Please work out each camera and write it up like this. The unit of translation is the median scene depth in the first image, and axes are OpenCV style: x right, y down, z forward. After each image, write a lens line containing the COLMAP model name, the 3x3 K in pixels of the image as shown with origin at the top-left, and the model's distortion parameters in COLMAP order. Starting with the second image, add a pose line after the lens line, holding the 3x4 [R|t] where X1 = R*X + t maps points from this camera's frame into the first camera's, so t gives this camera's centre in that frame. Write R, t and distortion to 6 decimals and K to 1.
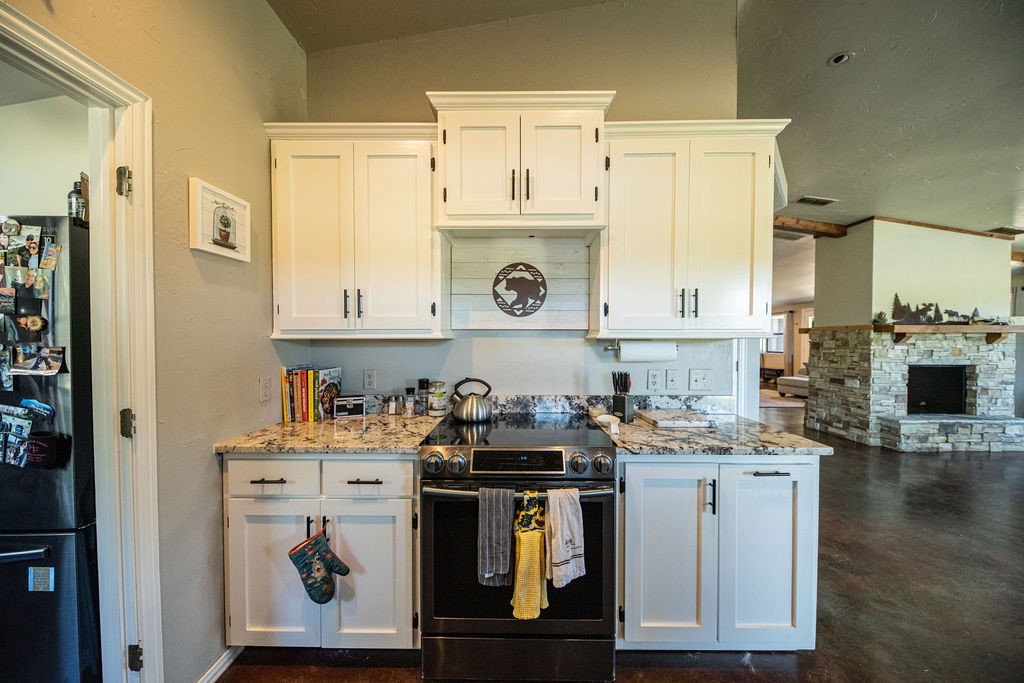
lens RADIAL K [[354.4, 0, 512.3], [0, 354.4, 346.2], [0, 0, 1]] dist [0.012069, -0.007140]
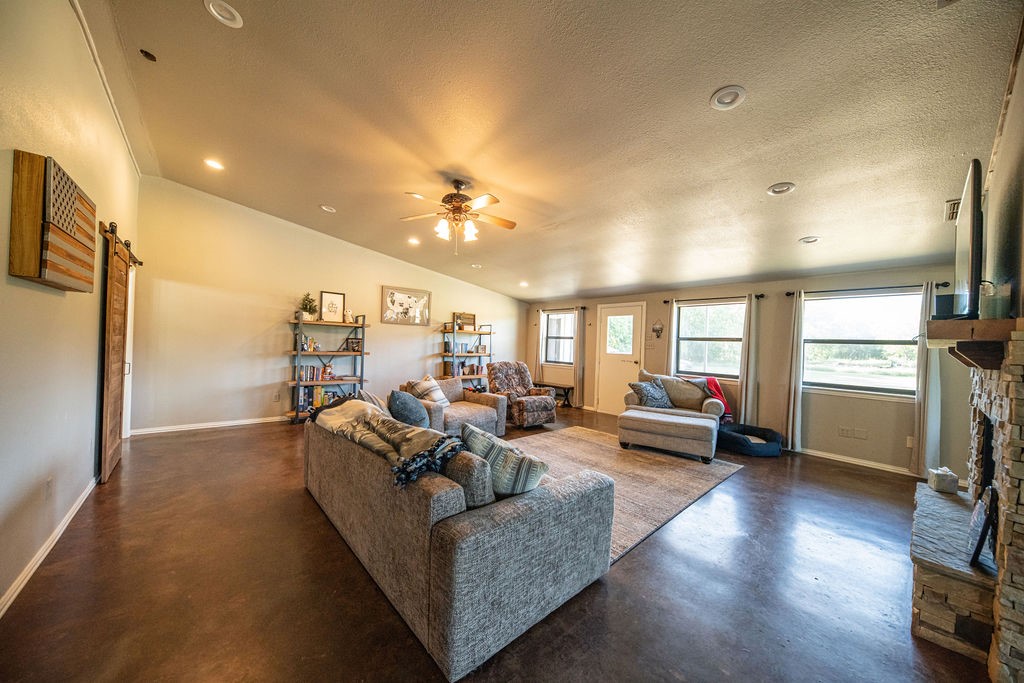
lens RADIAL K [[354.4, 0, 512.3], [0, 354.4, 346.2], [0, 0, 1]] dist [0.012069, -0.007140]
pose [[0.750856, 0.018119, 0.660217, 0.453148], [-0.020006, 0.999789, -0.004685, -0.027490], [-0.660162, -0.009690, 0.751060, 1.278188]]
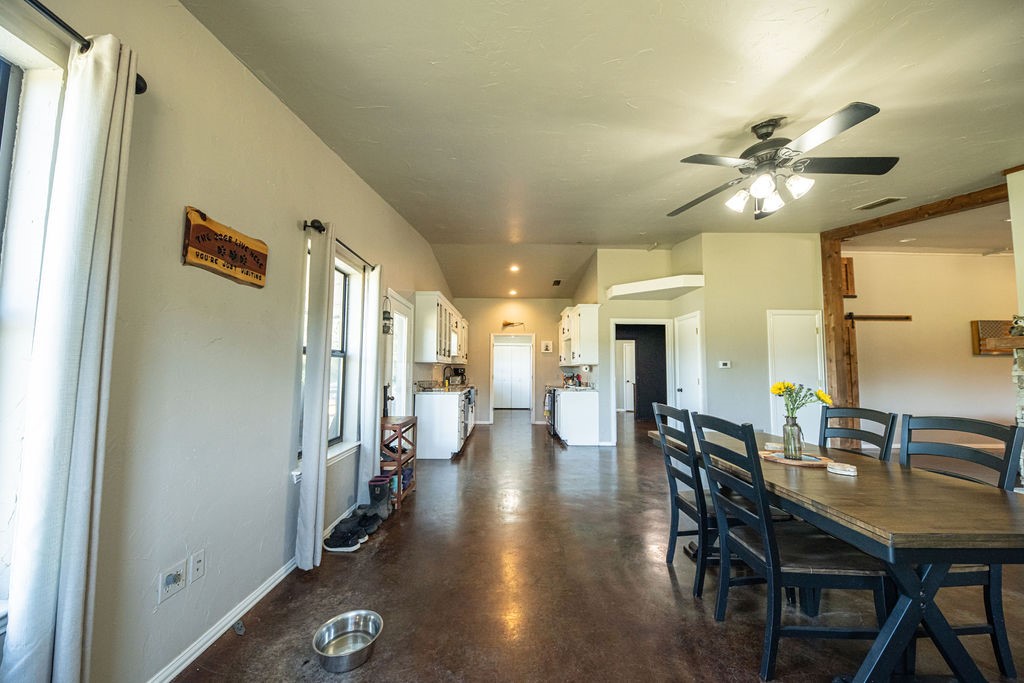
lens RADIAL K [[357.2, 0, 514.3], [0, 357.2, 345.8], [0, 0, 1]] dist [0.011086, -0.007331]
pose [[0.027471, -0.071419, -0.997068, 1.617613], [-0.029696, 0.996946, -0.072228, 0.027083], [0.999181, 0.031593, 0.025266, 0.098636]]
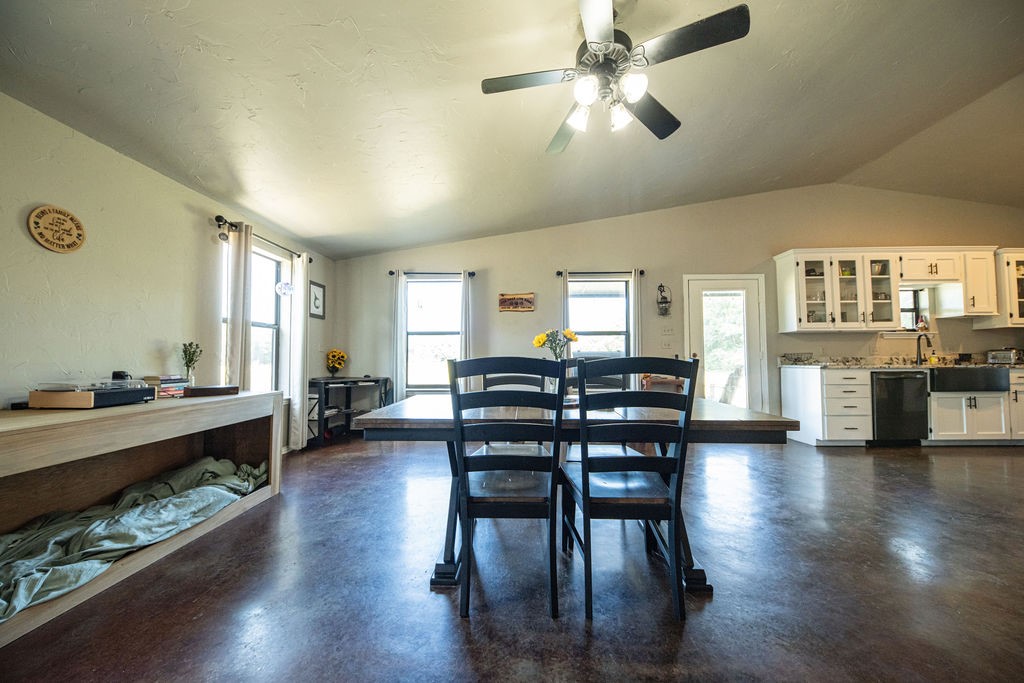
lens RADIAL K [[361.2, 0, 511.4], [0, 361.2, 345.9], [0, 0, 1]] dist [0.011158, -0.006635]
pose [[-0.999862, 0.002695, 0.016417, 1.243198], [0.002447, 0.999883, -0.015115, 0.058063], [-0.016456, -0.015072, -0.999751, 0.889405]]
